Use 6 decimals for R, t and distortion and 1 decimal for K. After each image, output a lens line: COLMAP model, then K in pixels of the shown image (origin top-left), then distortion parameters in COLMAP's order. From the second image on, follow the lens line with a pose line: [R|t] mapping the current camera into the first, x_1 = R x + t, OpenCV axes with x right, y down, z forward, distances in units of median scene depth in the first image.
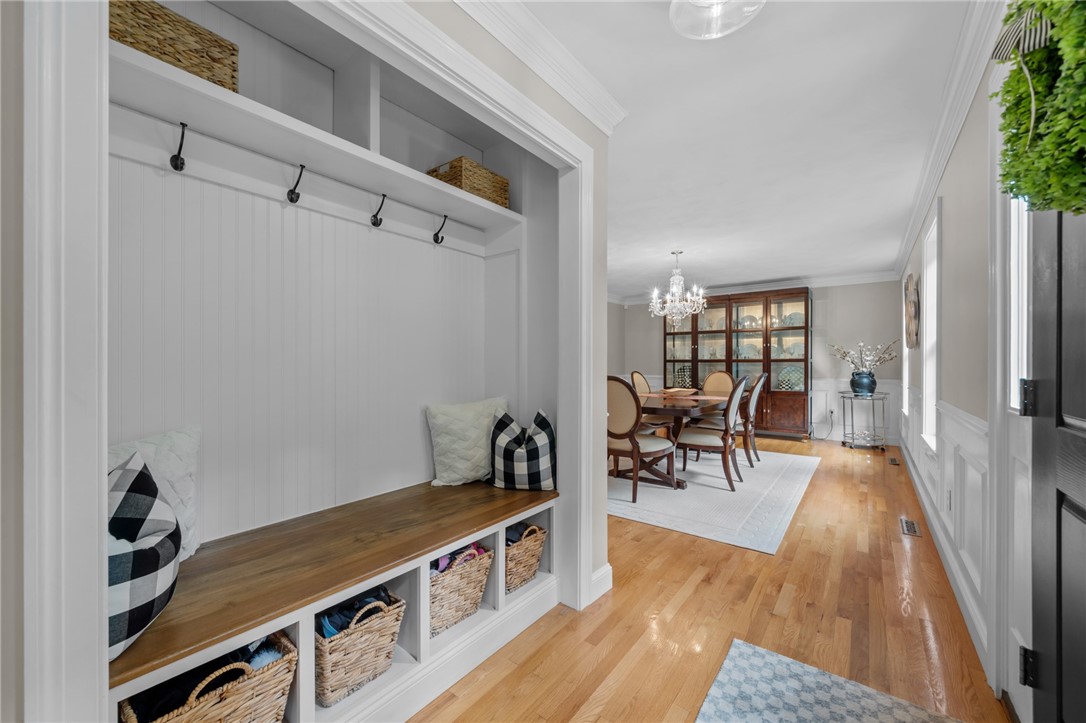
lens RADIAL K [[412.8, 0, 543.3], [0, 412.8, 360.5], [0, 0, 1]] dist [-0.001198, 0.000094]
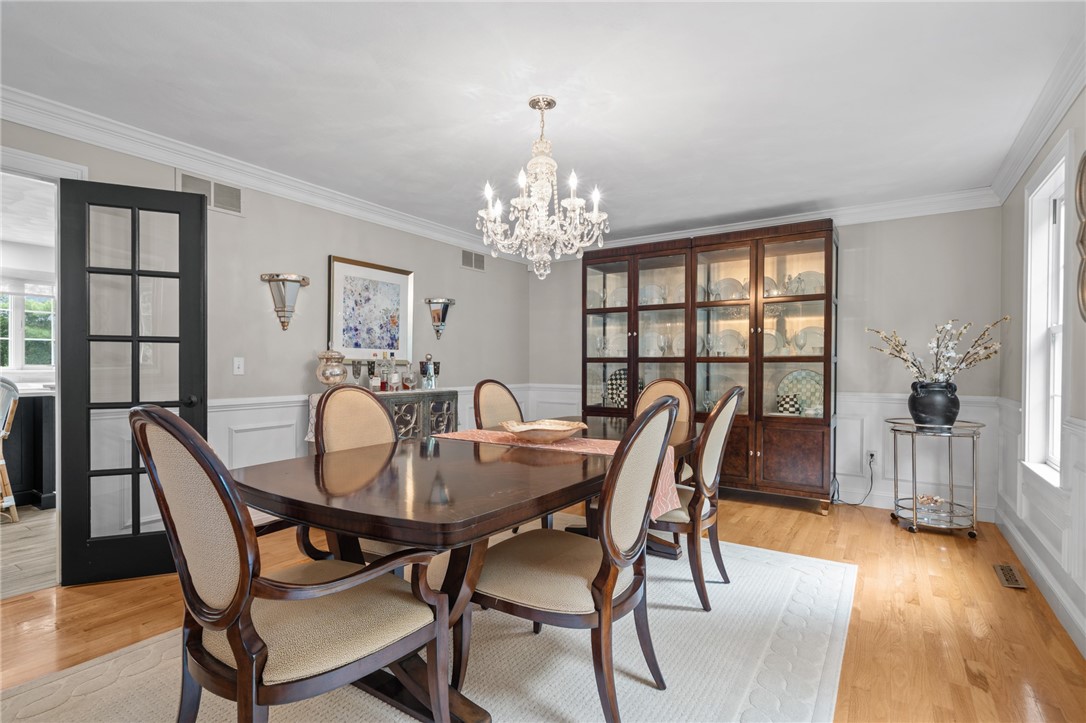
lens RADIAL K [[511.2, 0, 544.0], [0, 511.2, 363.8], [0, 0, 1]] dist [0.001297, -0.000392]
pose [[0.997549, 0.004033, 0.069853, 0.221966], [-0.004453, 0.999973, 0.005851, 0.003264], [-0.069827, -0.006148, 0.997540, 0.359300]]
